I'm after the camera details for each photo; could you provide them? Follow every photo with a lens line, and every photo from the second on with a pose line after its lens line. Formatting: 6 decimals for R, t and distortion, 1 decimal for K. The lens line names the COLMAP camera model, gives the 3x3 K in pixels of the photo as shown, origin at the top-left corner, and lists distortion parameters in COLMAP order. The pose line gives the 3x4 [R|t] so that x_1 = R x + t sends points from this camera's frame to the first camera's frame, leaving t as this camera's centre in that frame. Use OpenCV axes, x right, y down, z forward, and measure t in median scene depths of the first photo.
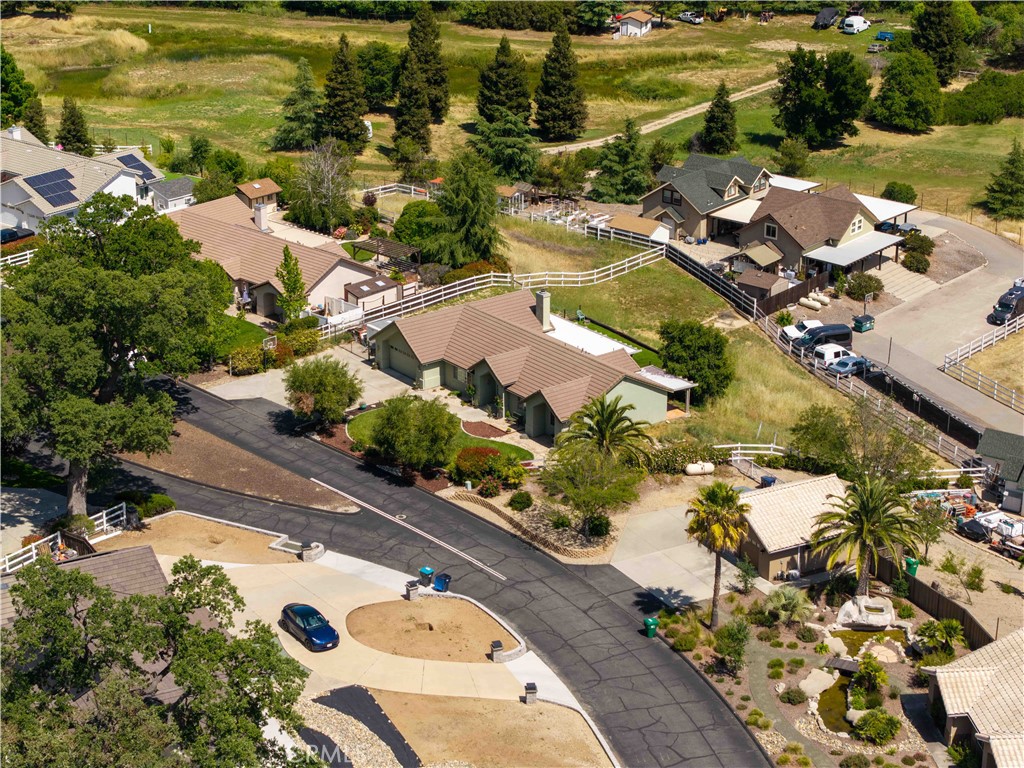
lens RADIAL K [[2067.8, 0, 512.0], [0, 2067.8, 384.0], [0, 0, 1]] dist [-0.298906, 1.640024]
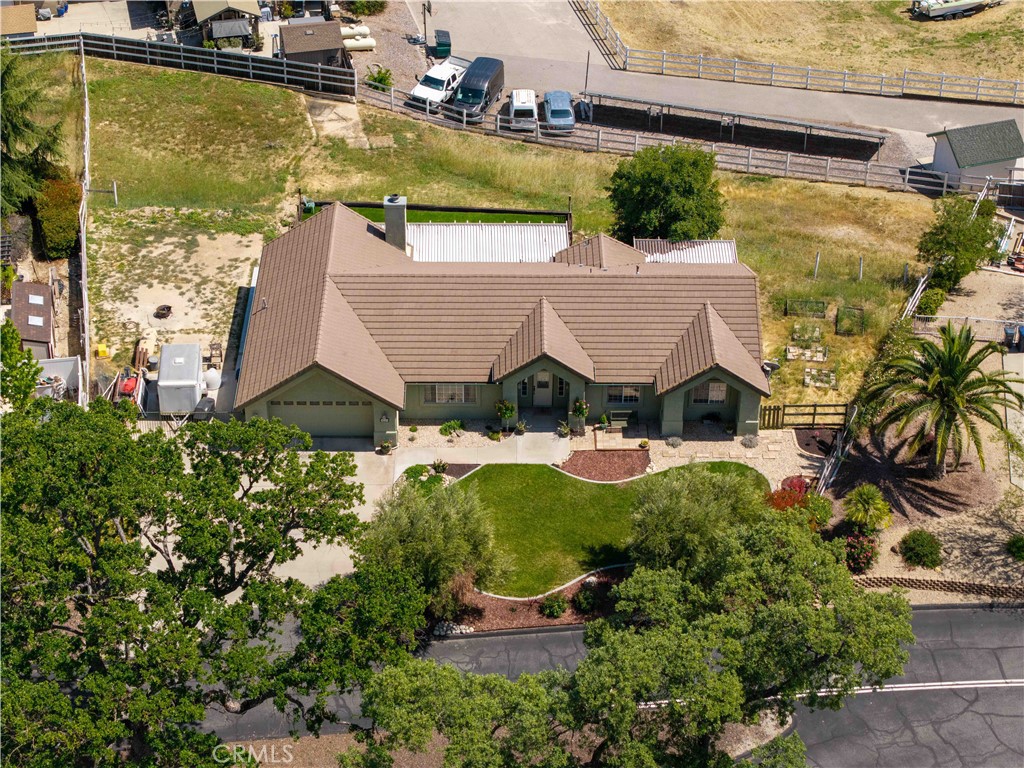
lens RADIAL K [[2067.8, 0, 512.0], [0, 2067.8, 384.0], [0, 0, 1]] dist [-0.298906, 1.640024]
pose [[0.609781, -0.464017, 0.642538, -0.364957], [0.282494, 0.884703, 0.370807, -0.205318], [-0.740516, -0.044598, 0.670558, 0.573269]]
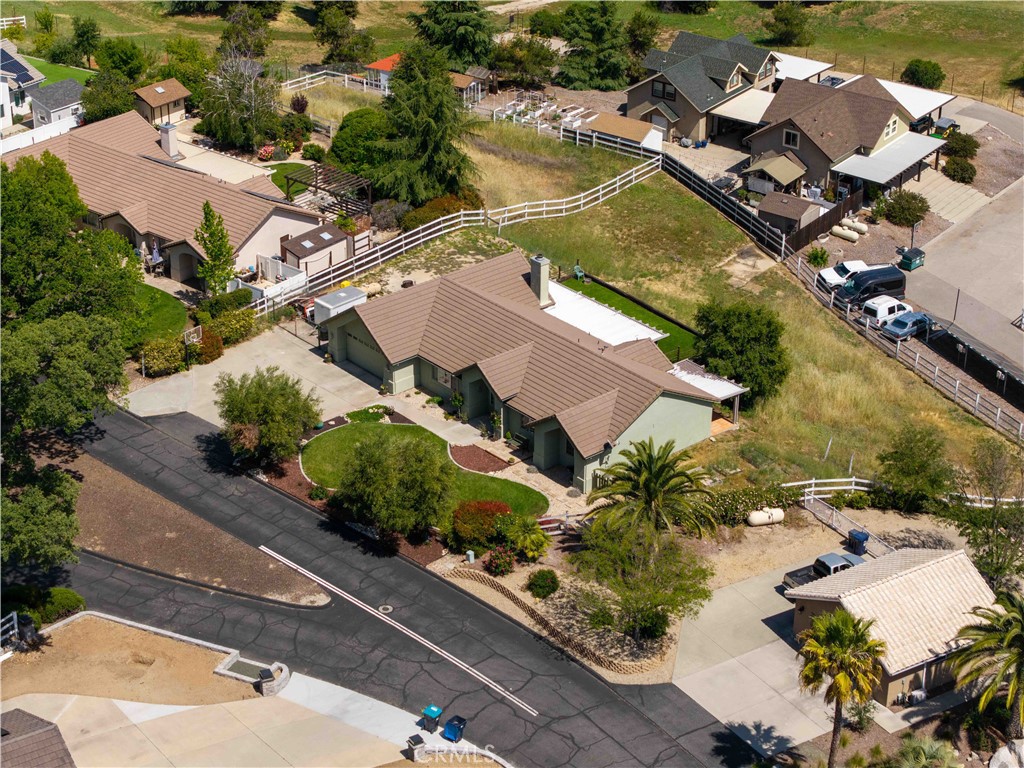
lens RADIAL K [[2067.8, 0, 512.0], [0, 2067.8, 384.0], [0, 0, 1]] dist [-0.298906, 1.640024]
pose [[0.998254, -0.022203, 0.054729, -0.039230], [0.016013, 0.993686, 0.111047, -0.083528], [-0.056849, -0.109977, 0.992307, 0.216432]]
